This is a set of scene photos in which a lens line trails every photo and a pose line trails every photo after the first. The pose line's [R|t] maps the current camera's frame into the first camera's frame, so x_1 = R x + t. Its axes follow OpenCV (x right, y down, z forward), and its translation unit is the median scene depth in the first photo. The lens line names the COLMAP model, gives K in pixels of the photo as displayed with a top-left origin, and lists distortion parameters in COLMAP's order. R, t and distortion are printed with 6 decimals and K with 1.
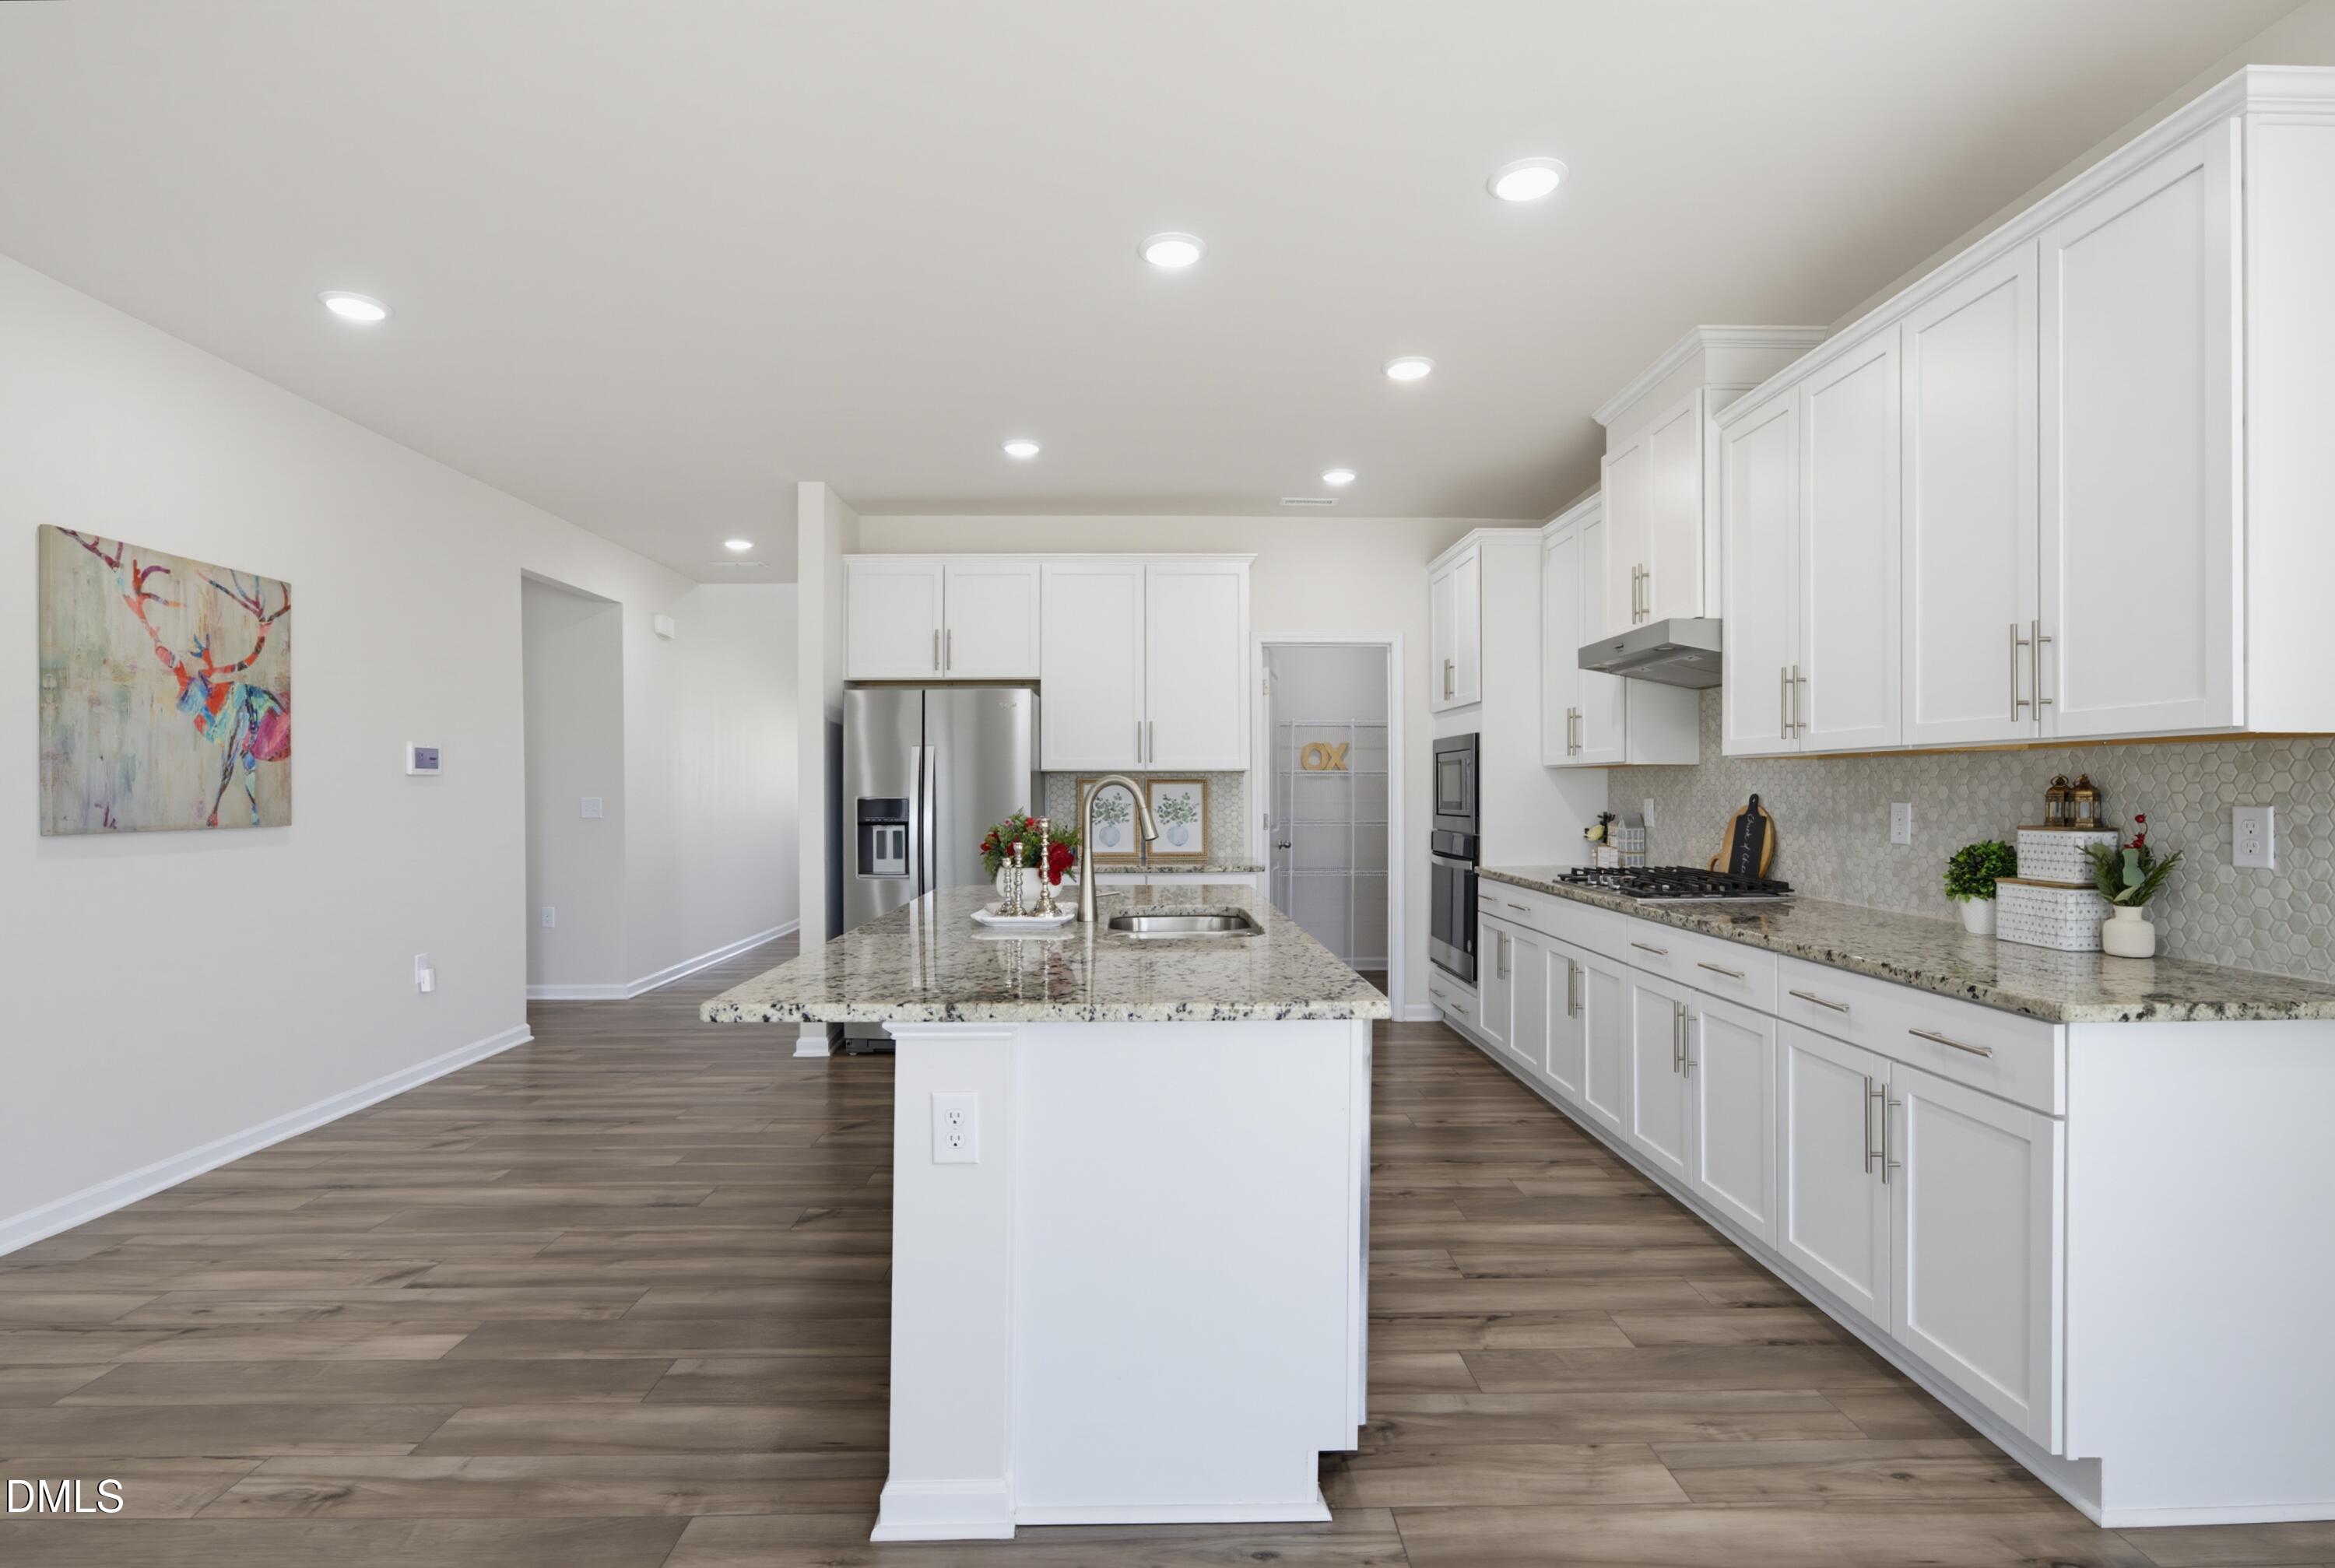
lens RADIAL K [[1093.5, 0, 1184.0], [0, 1093.5, 789.7], [0, 0, 1]] dist [-0.024976, 0.010364]
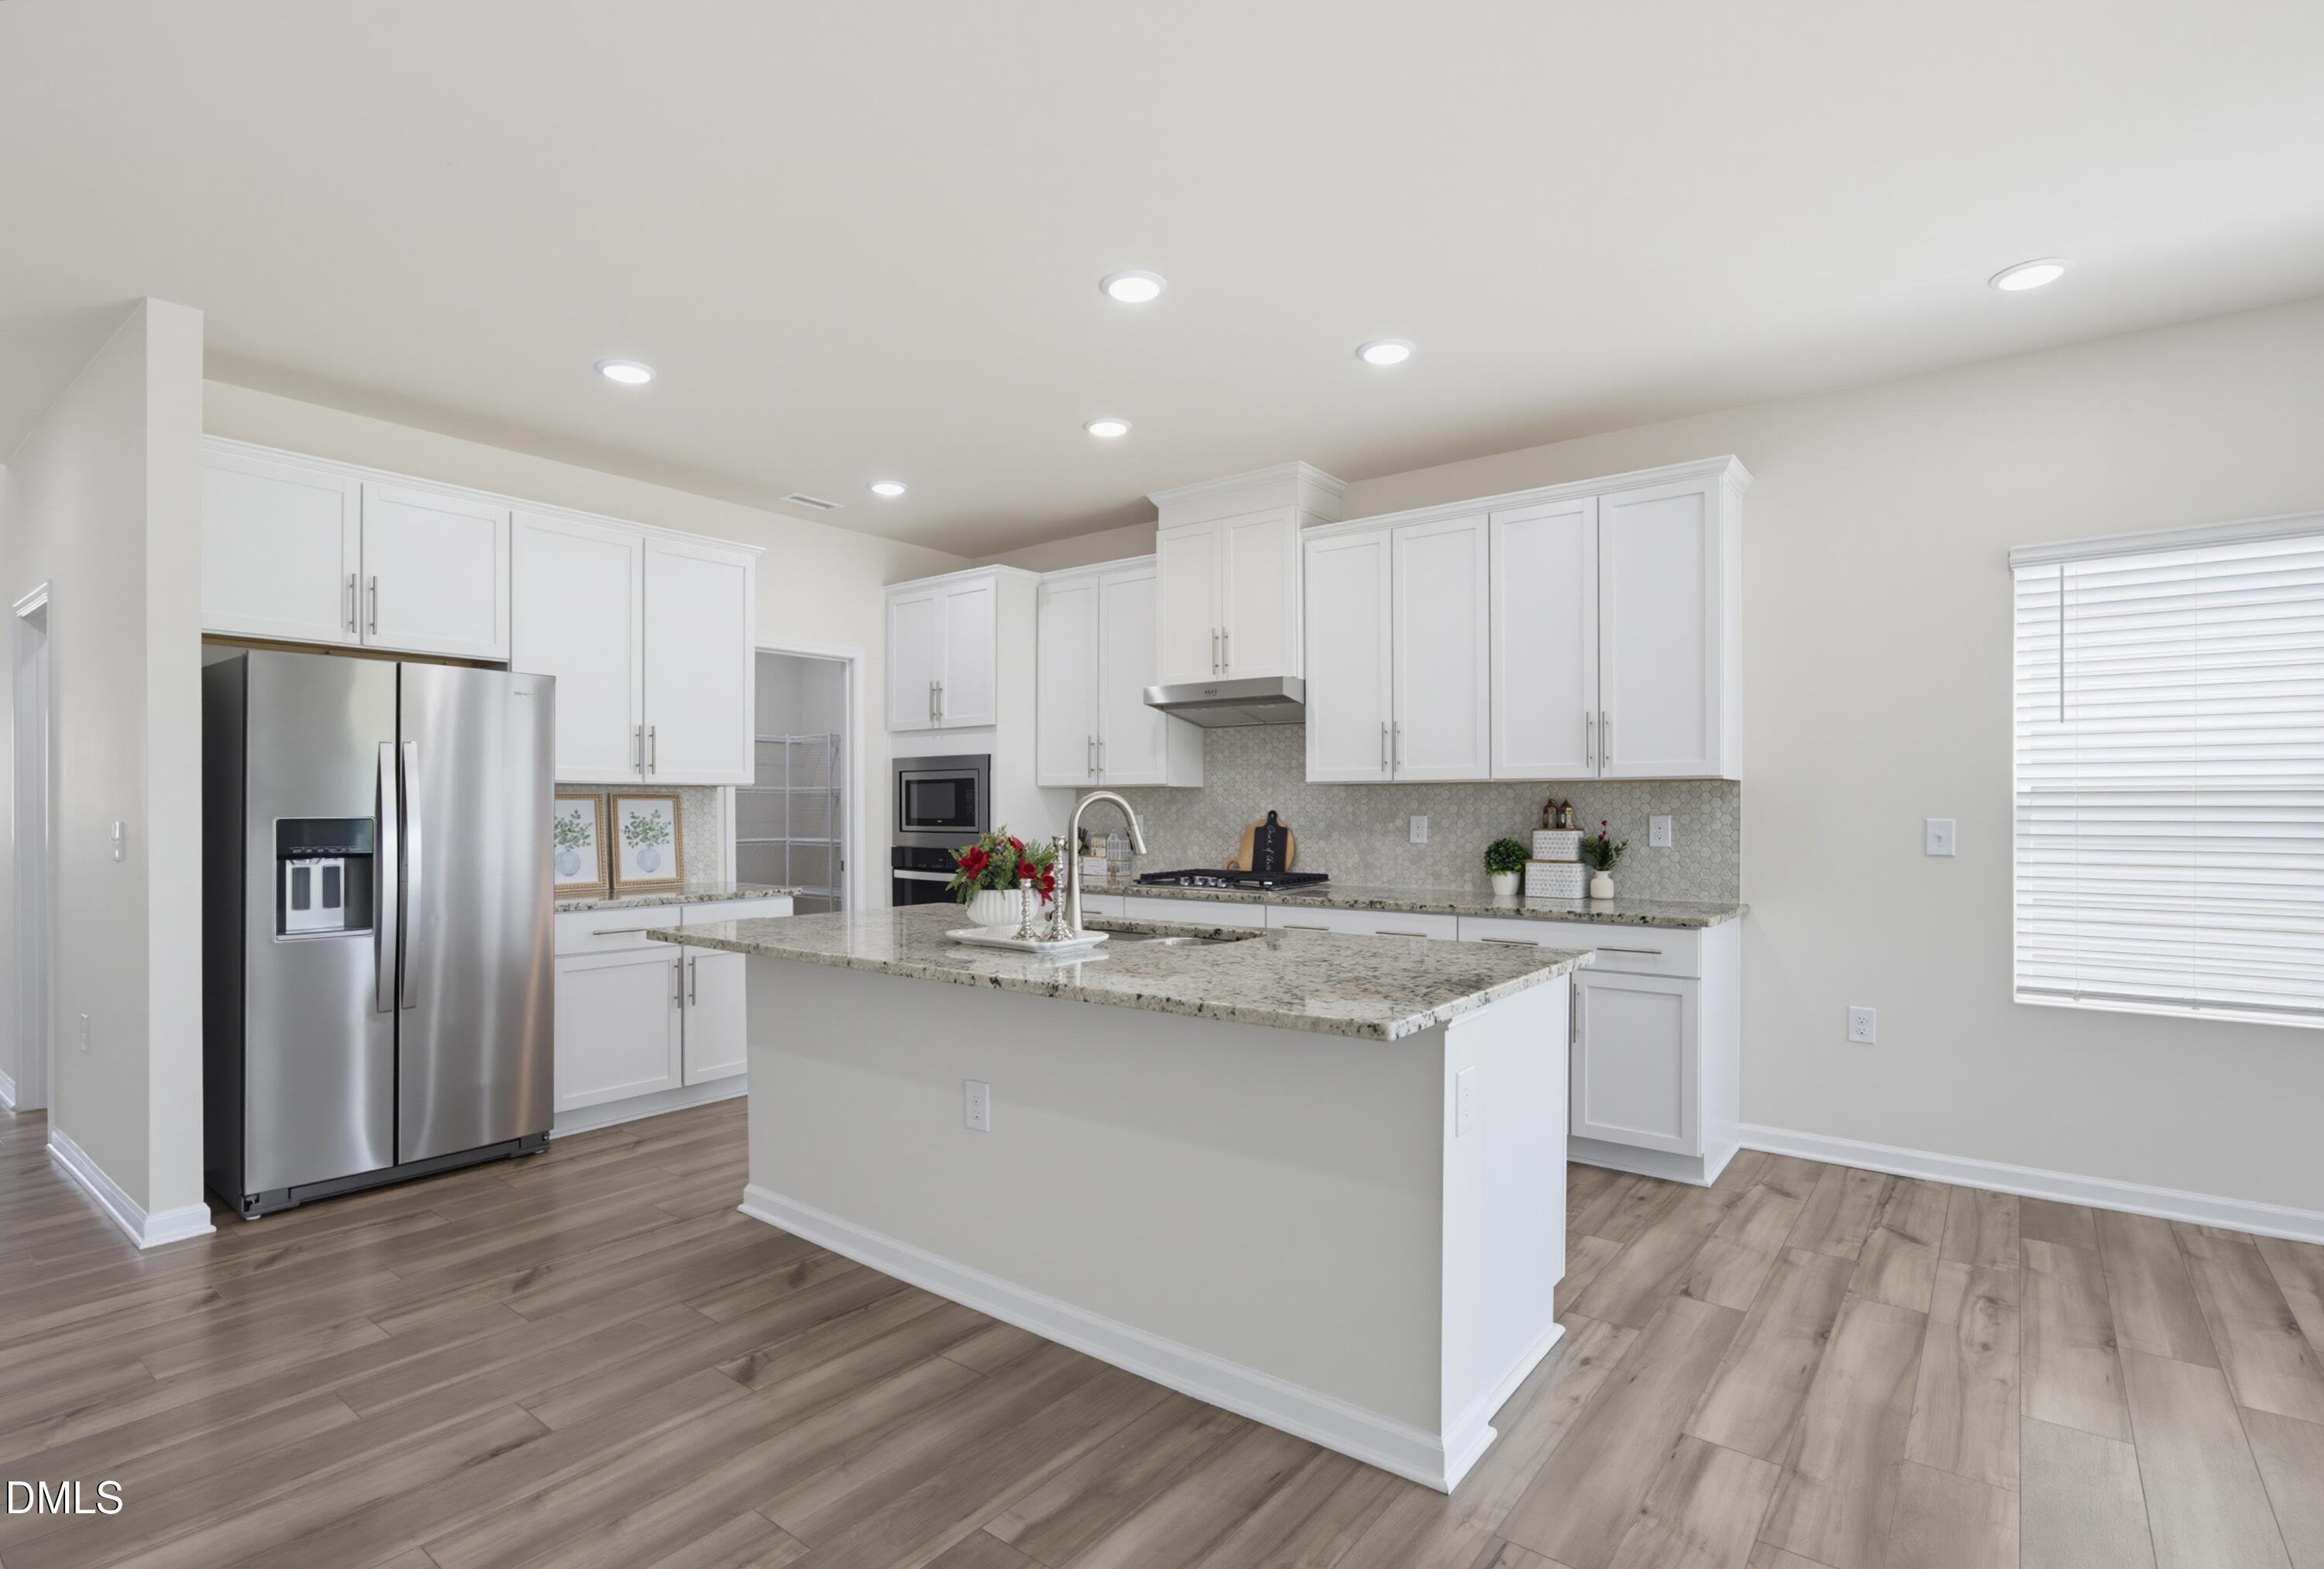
lens RADIAL K [[1088.6, 0, 1172.8], [0, 1088.6, 804.9], [0, 0, 1]] dist [-0.024976, 0.010364]
pose [[0.636175, 0.003929, 0.771535, -0.655063], [-0.001012, 0.999990, -0.004259, 0.003138], [-0.771544, 0.001929, 0.636173, 0.263230]]
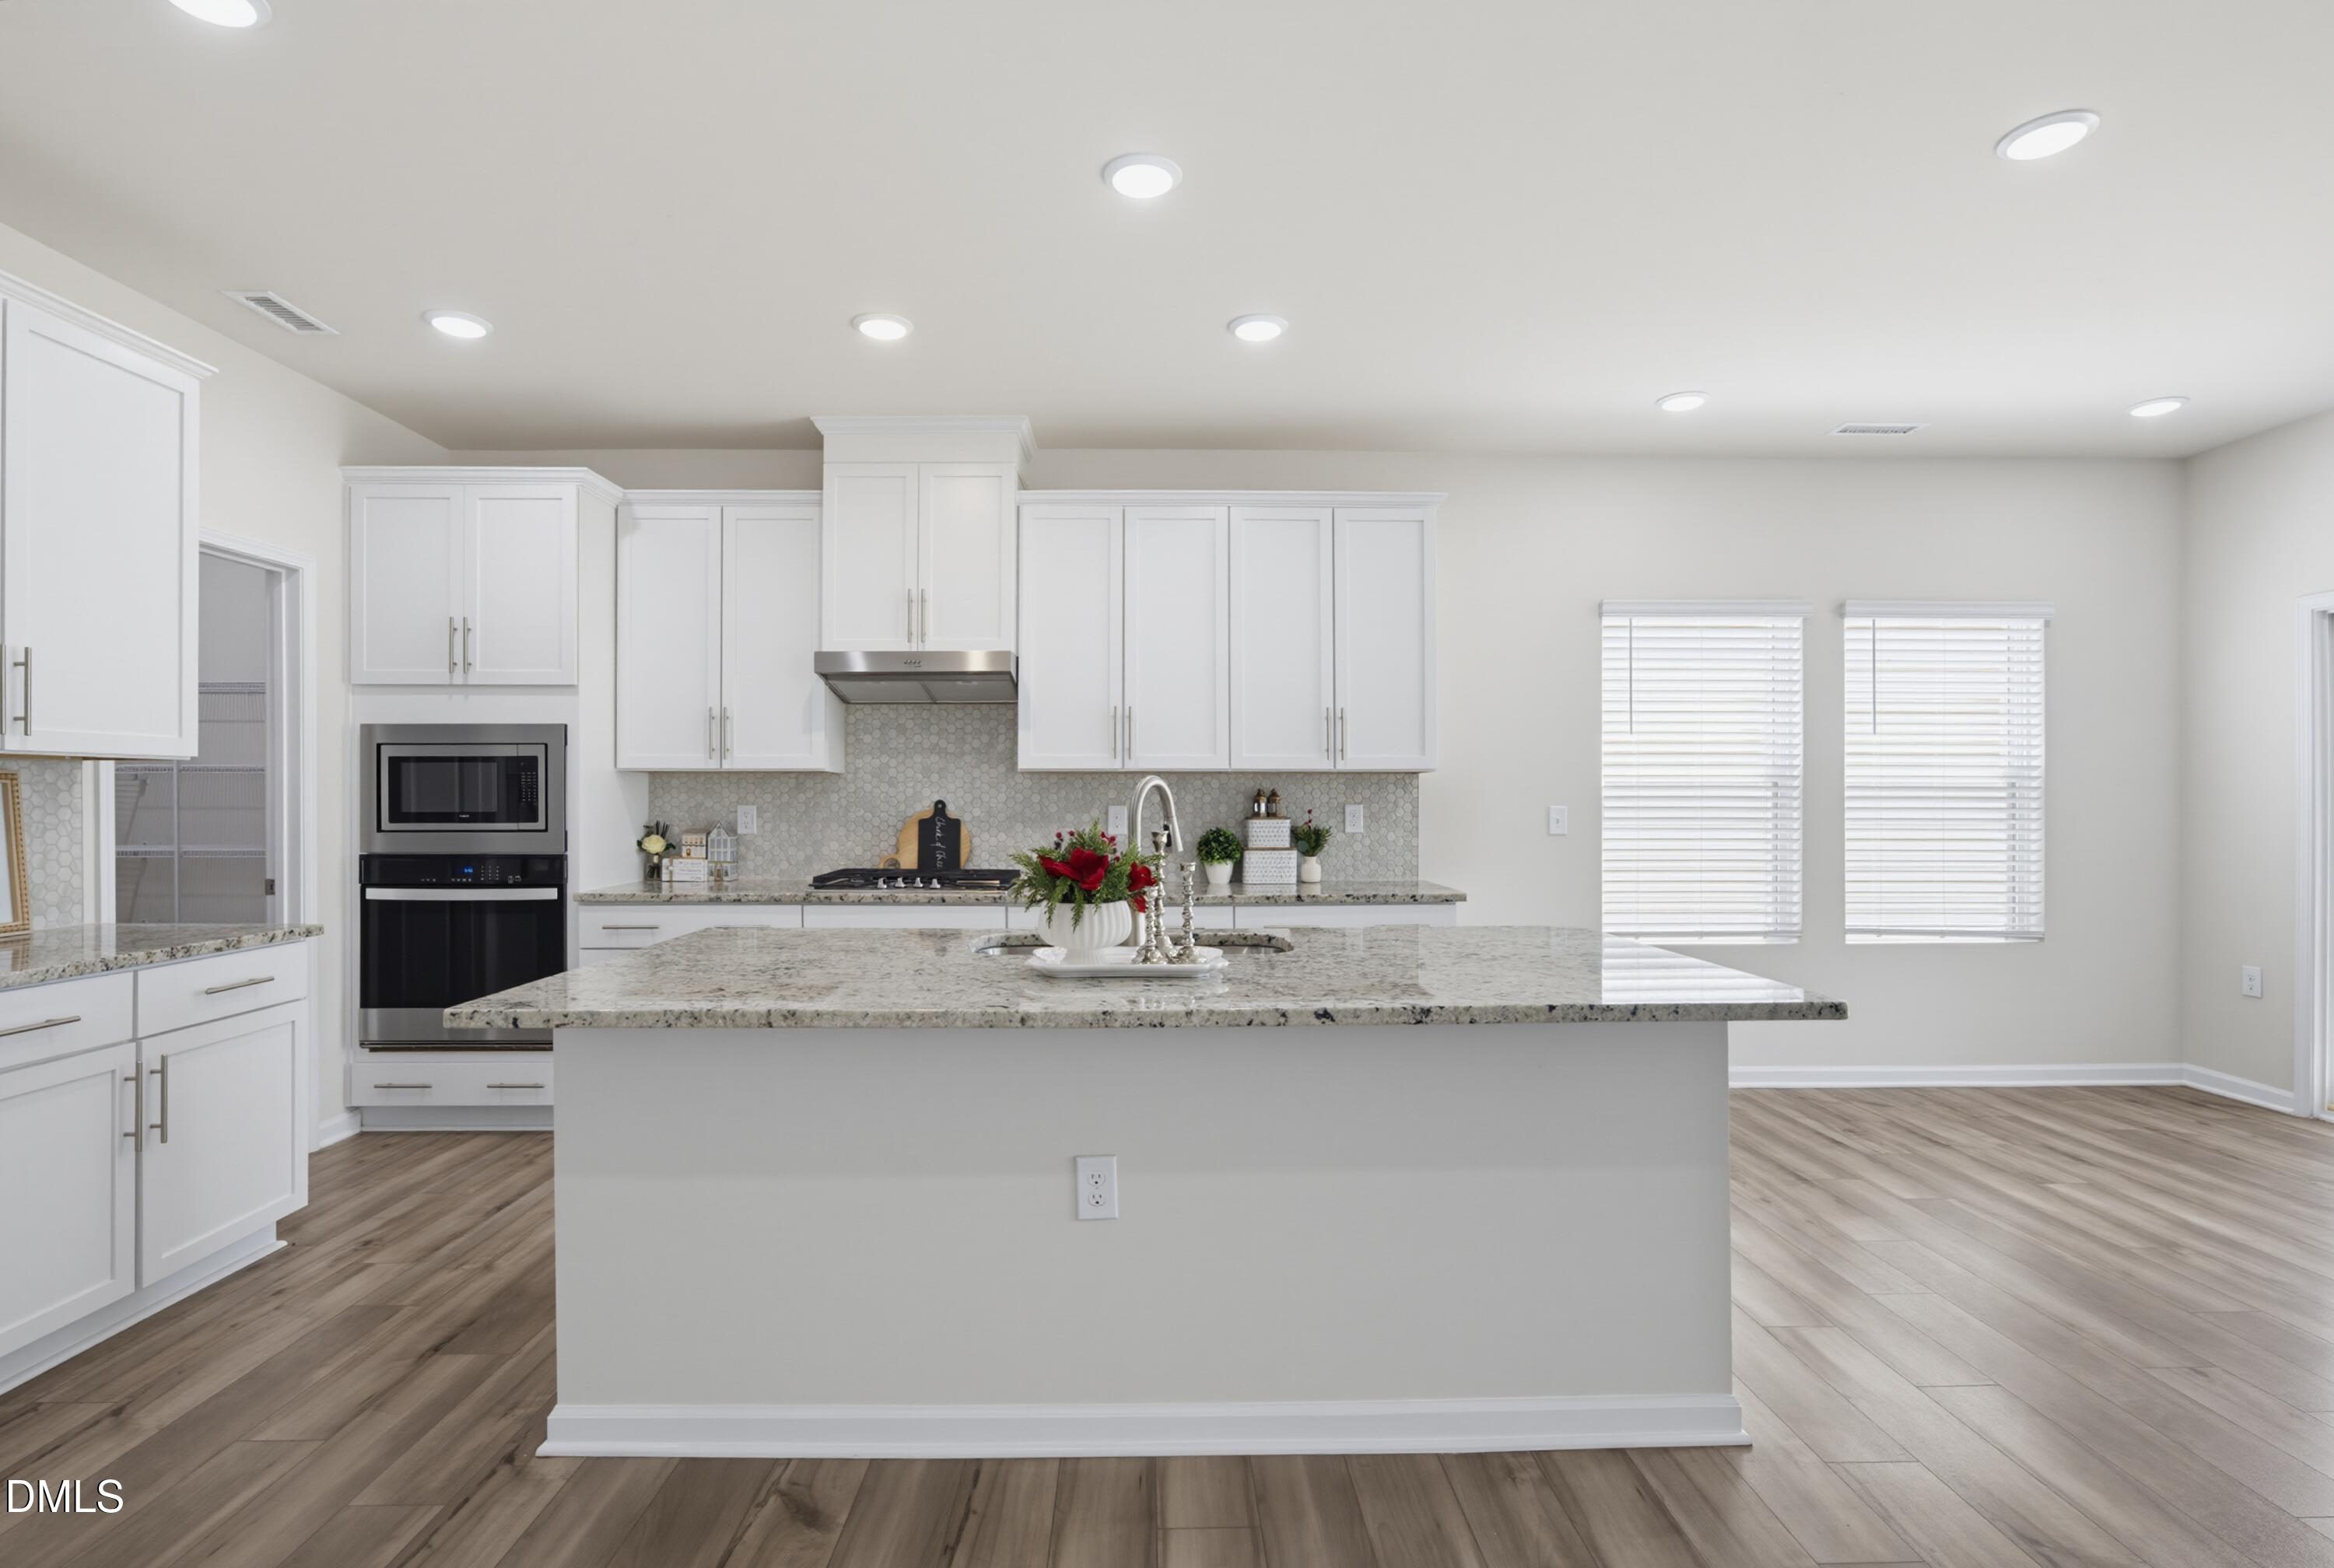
lens RADIAL K [[1093.0, 0, 1147.4], [0, 1093.0, 787.1], [0, 0, 1]] dist [-0.024976, 0.010364]
pose [[0.027251, 0.011939, 0.999557, -0.737467], [0.000095, 0.999929, -0.011946, 0.004080], [-0.999629, 0.000420, 0.027248, 0.817894]]
